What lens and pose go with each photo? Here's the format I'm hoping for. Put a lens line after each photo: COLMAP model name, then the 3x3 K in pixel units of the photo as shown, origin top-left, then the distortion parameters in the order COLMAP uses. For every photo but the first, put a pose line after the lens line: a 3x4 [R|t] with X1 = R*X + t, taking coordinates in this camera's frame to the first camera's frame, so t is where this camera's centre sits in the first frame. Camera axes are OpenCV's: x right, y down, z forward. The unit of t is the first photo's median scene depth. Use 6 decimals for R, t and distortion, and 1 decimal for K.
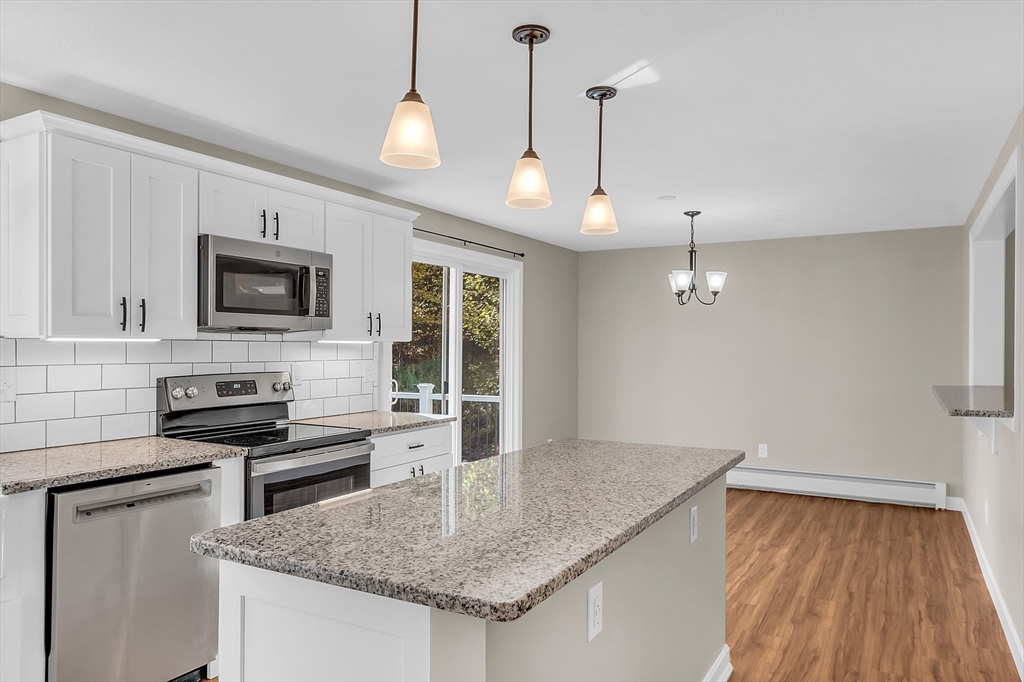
lens RADIAL K [[690.2, 0, 463.6], [0, 690.2, 339.4], [0, 0, 1]] dist [0.000419, 0.001645]
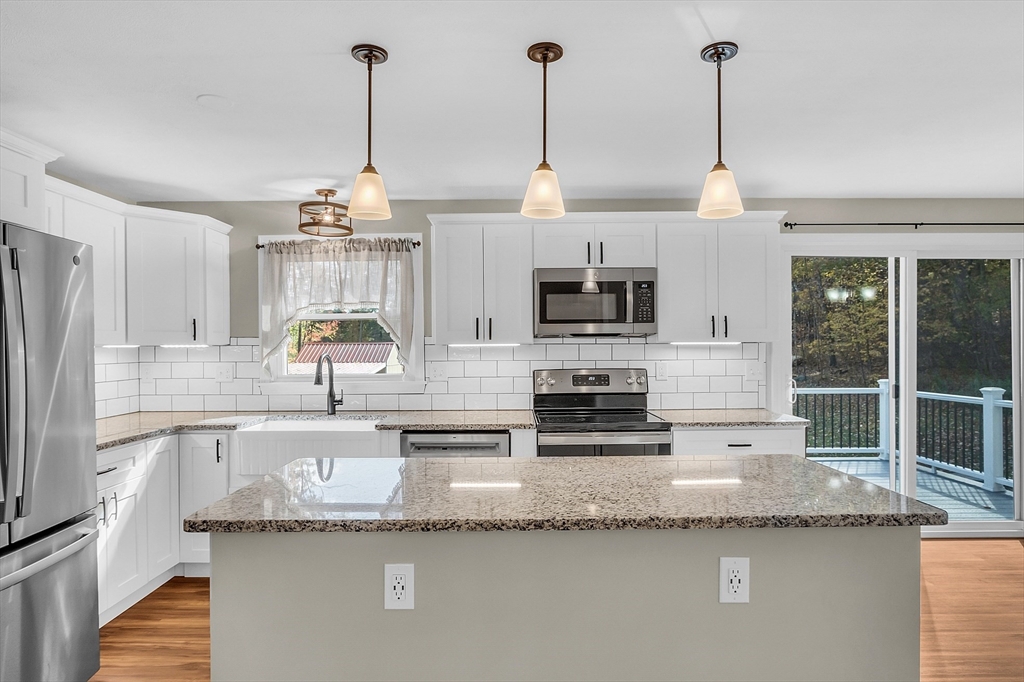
lens RADIAL K [[507.4, 0, 510.8], [0, 507.4, 351.9], [0, 0, 1]] dist [-0.014160, -0.000421]
pose [[0.531958, -0.003818, -0.846762, 0.420469], [0.018181, 0.999811, 0.006914, 0.007462], [0.846575, -0.019073, 0.531927, 0.362737]]
